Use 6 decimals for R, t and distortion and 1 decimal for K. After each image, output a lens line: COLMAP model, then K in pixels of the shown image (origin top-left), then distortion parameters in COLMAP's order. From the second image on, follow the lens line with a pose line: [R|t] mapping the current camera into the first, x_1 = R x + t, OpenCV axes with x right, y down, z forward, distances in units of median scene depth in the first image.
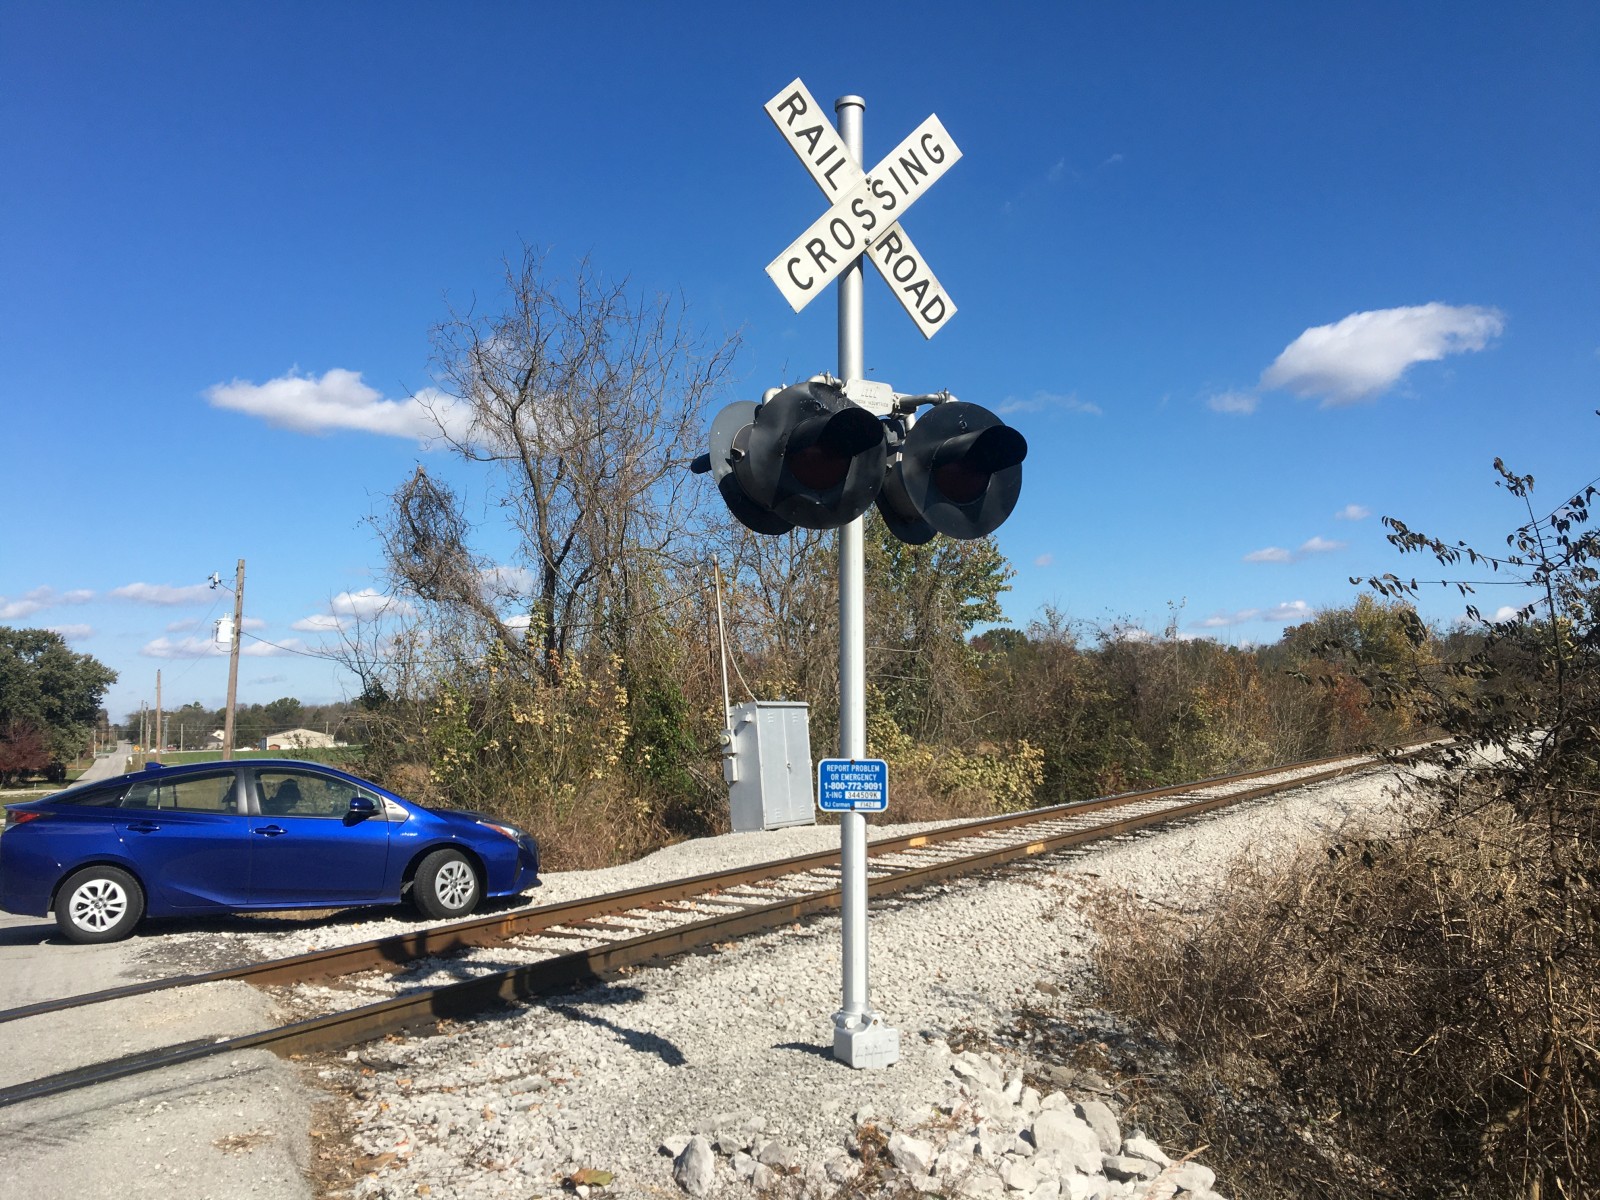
lens RADIAL K [[1321.4, 0, 783.9], [0, 1321.4, 588.7], [0, 0, 1]] dist [0.094339, -0.146868]
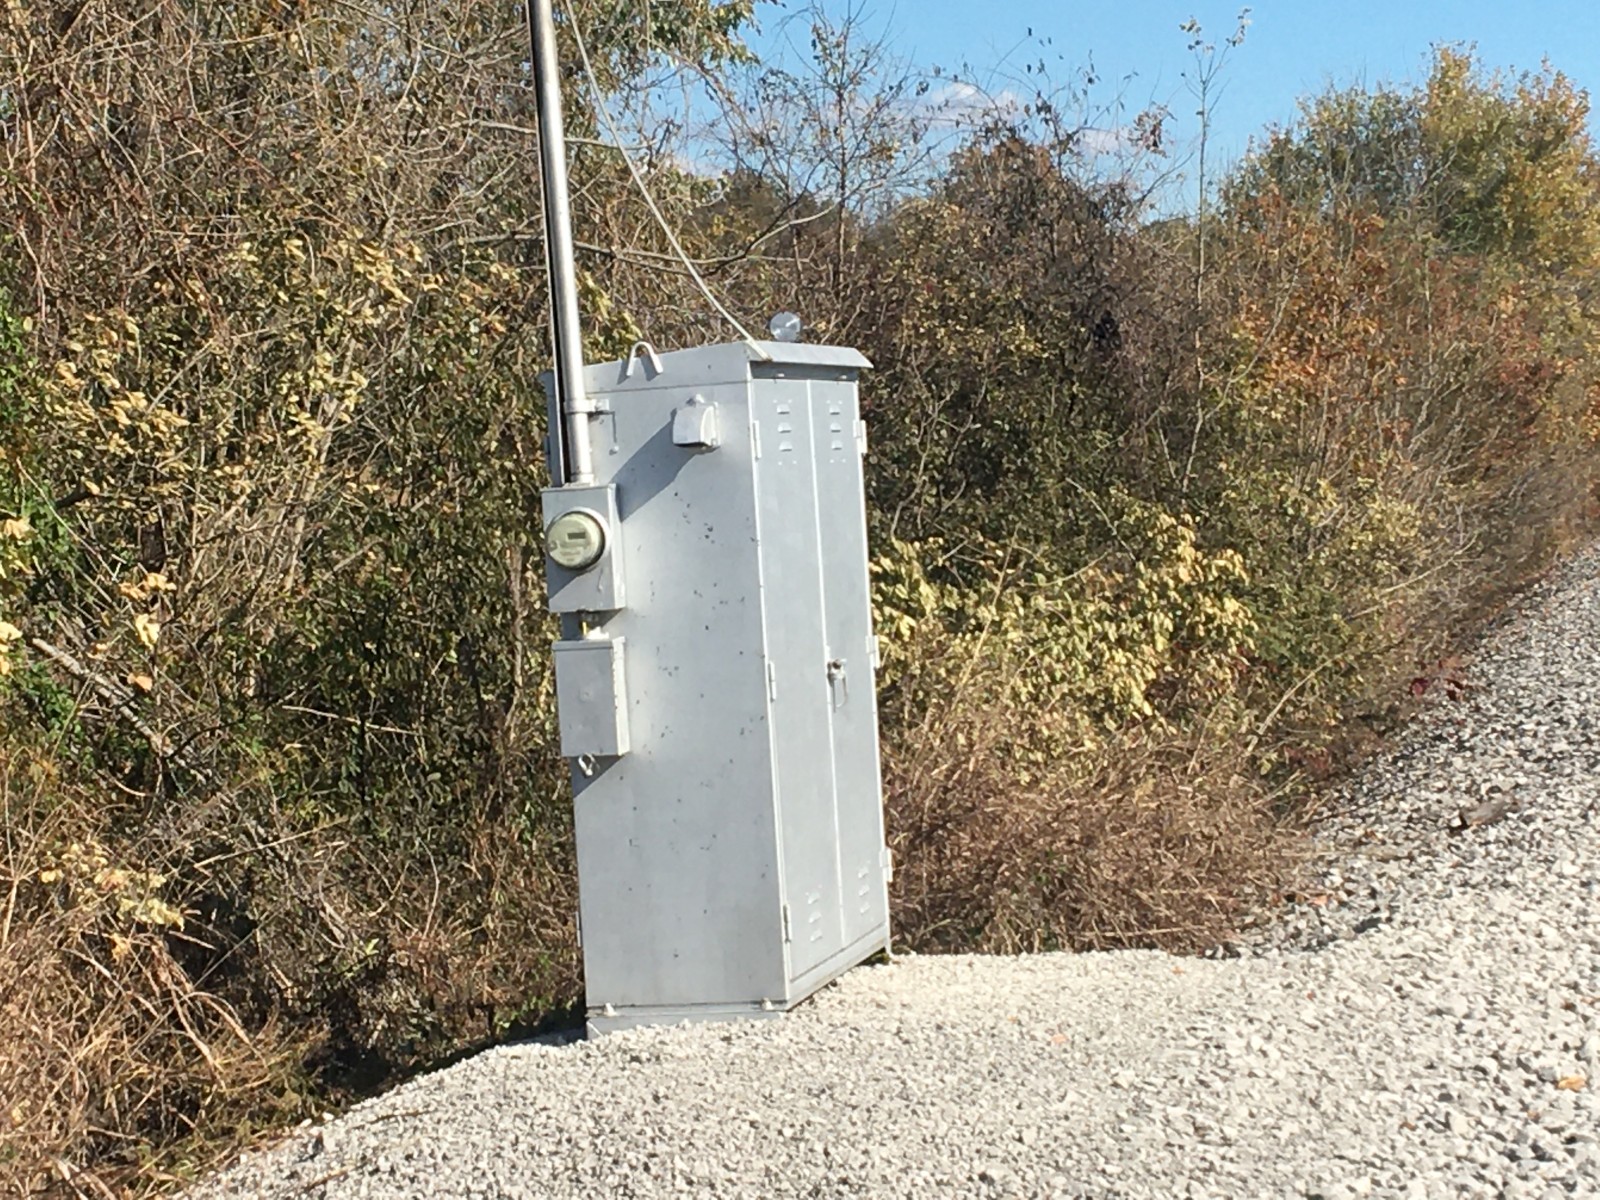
lens RADIAL K [[4057.3, 0, 800.0], [0, 4057.3, 600.0], [0, 0, 1]] dist [-0.022594, -0.321564]
pose [[0.945956, 0.009798, 0.324146, -0.350820], [-0.057459, 0.988793, 0.137794, 0.074255], [-0.319163, -0.148972, 0.935918, 0.800620]]
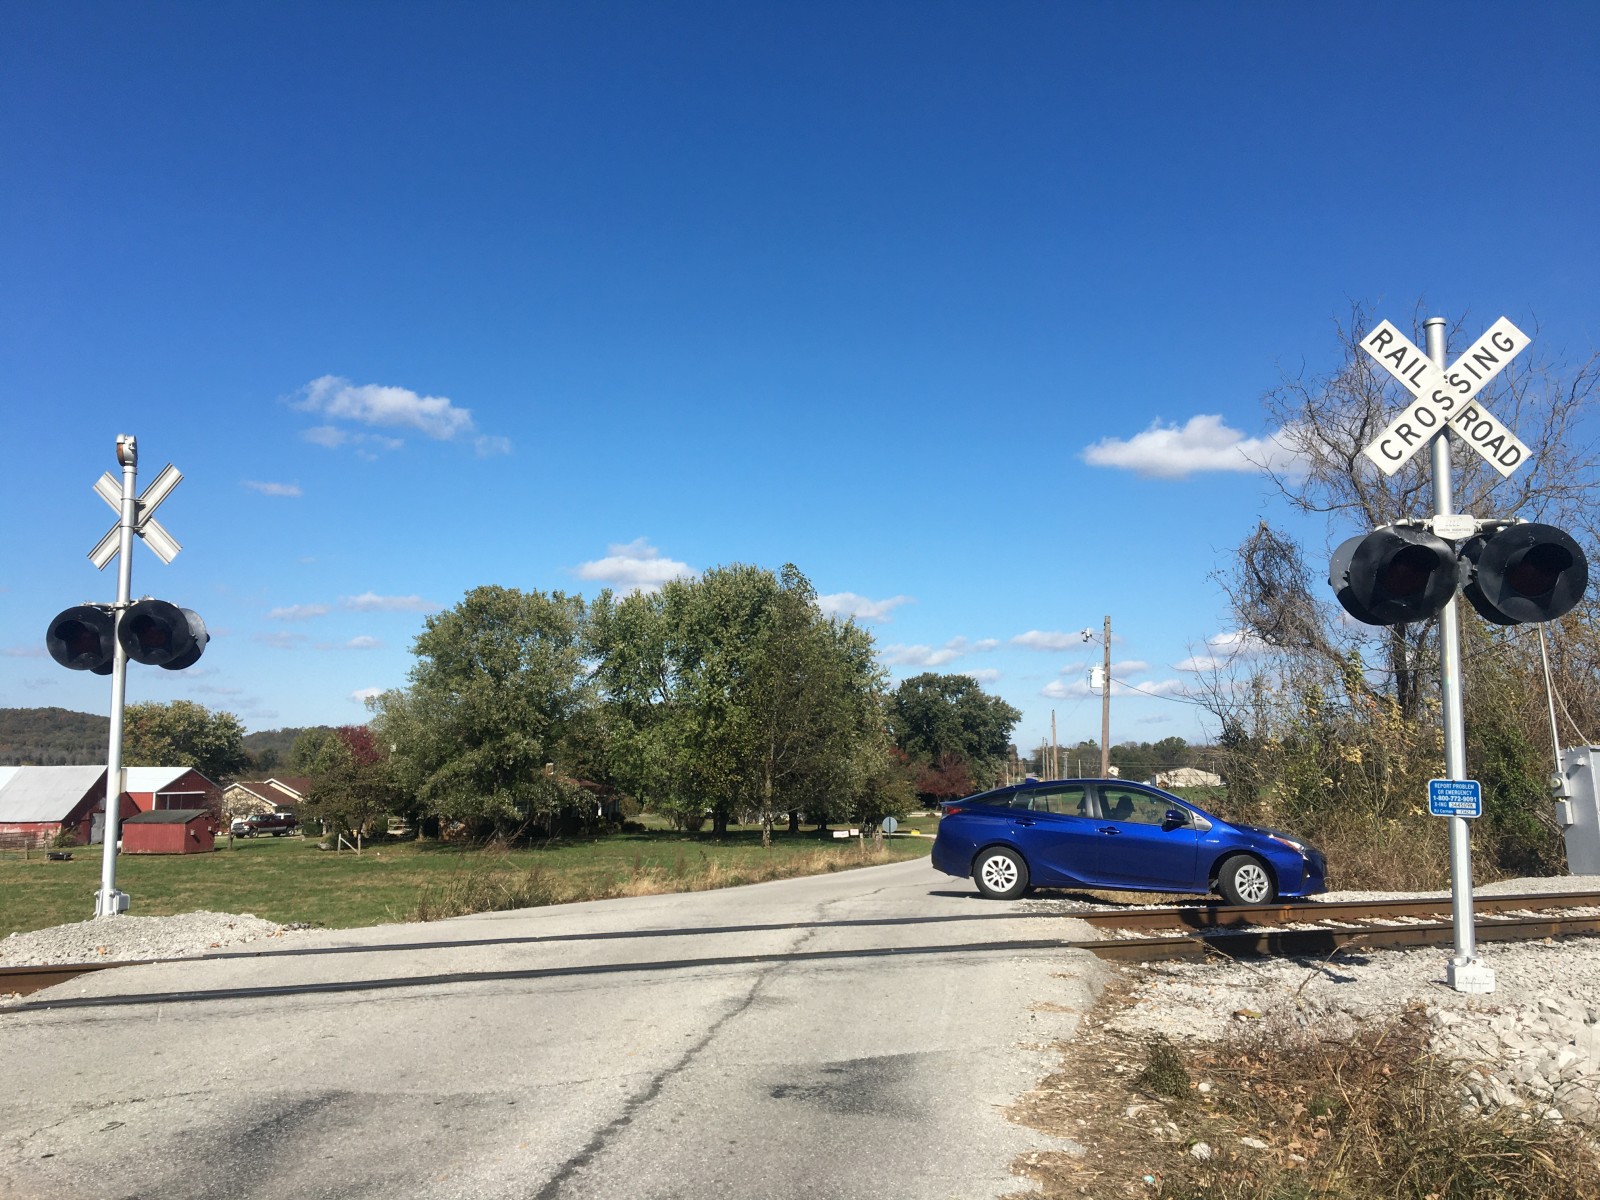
lens RADIAL K [[1339.4, 0, 795.6], [0, 1339.4, 608.3], [0, 0, 1]] dist [0.095790, -0.162391]
pose [[0.808974, -0.046189, -0.586027, 0.173910], [0.037889, 0.998932, -0.026430, -0.022258], [0.586622, -0.000823, 0.809861, -0.304298]]
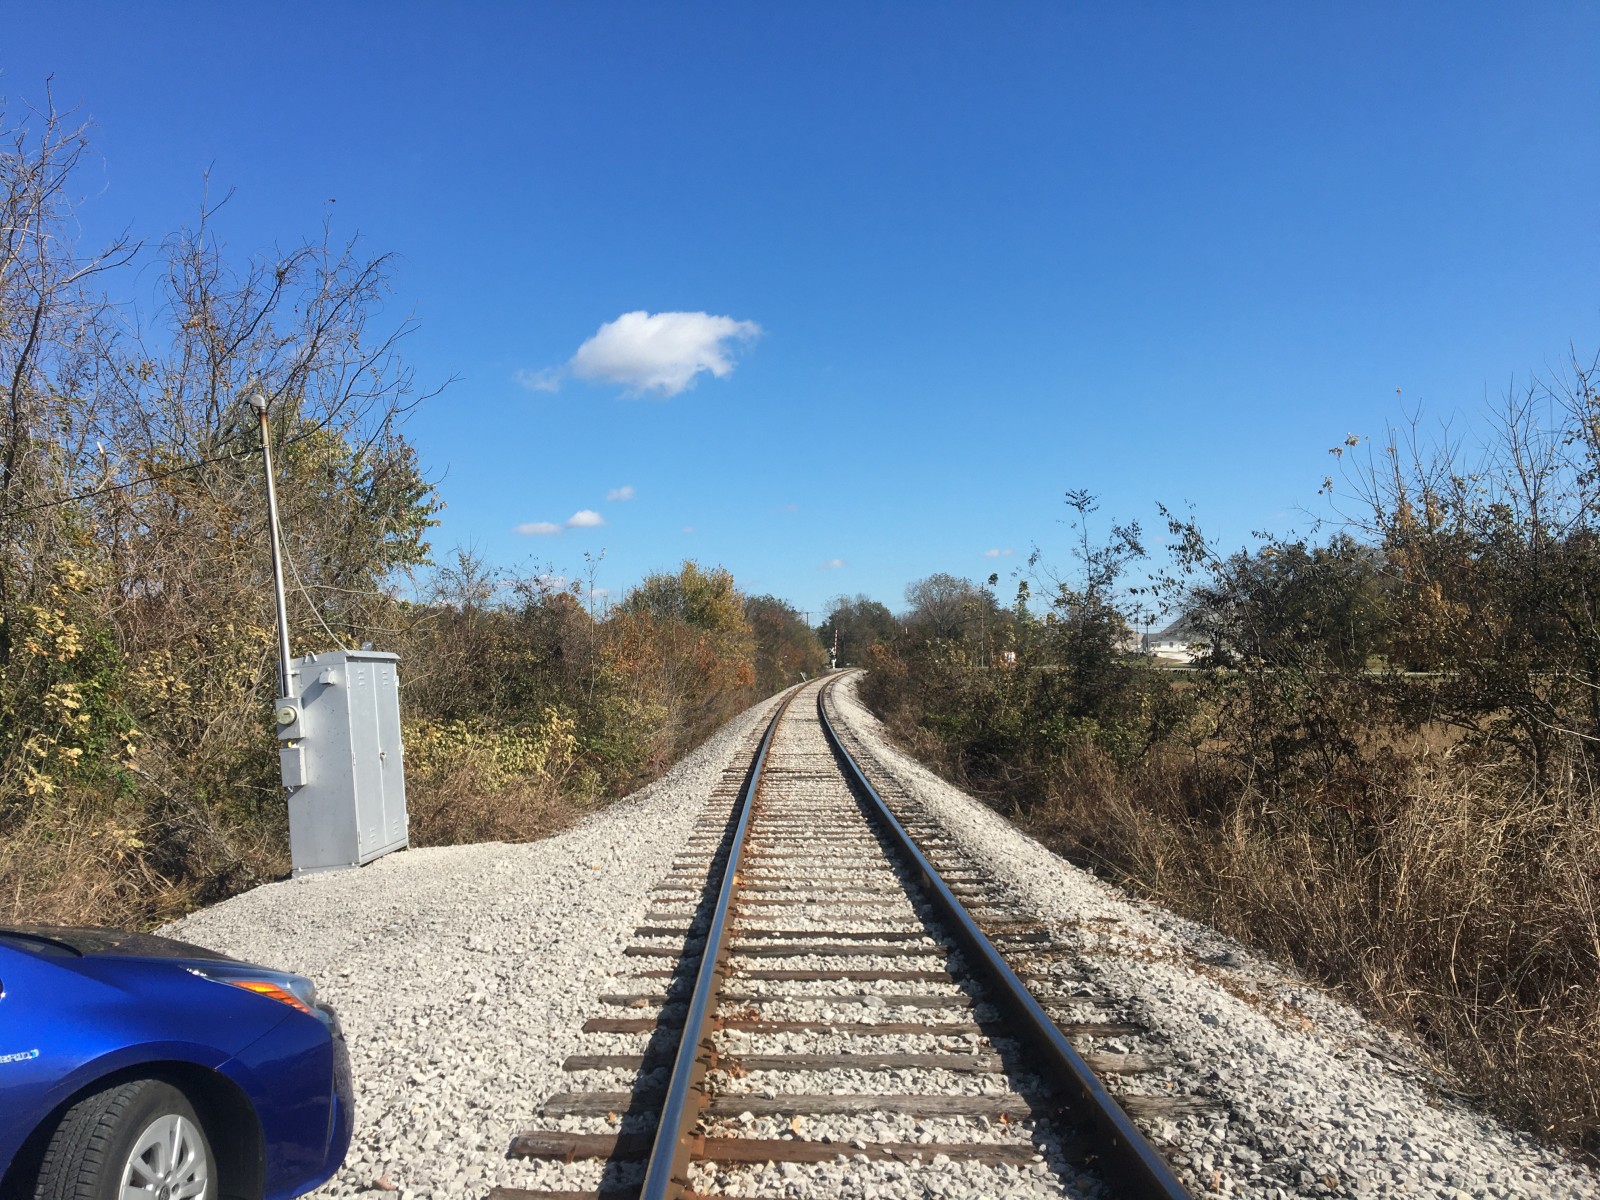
lens RADIAL K [[1339.4, 0, 795.6], [0, 1339.4, 608.3], [0, 0, 1]] dist [0.095790, -0.162391]
pose [[0.848098, 0.027727, 0.529114, -0.298735], [-0.048880, 0.998466, 0.026026, 0.072818], [-0.527580, -0.047936, 0.848152, 0.677026]]
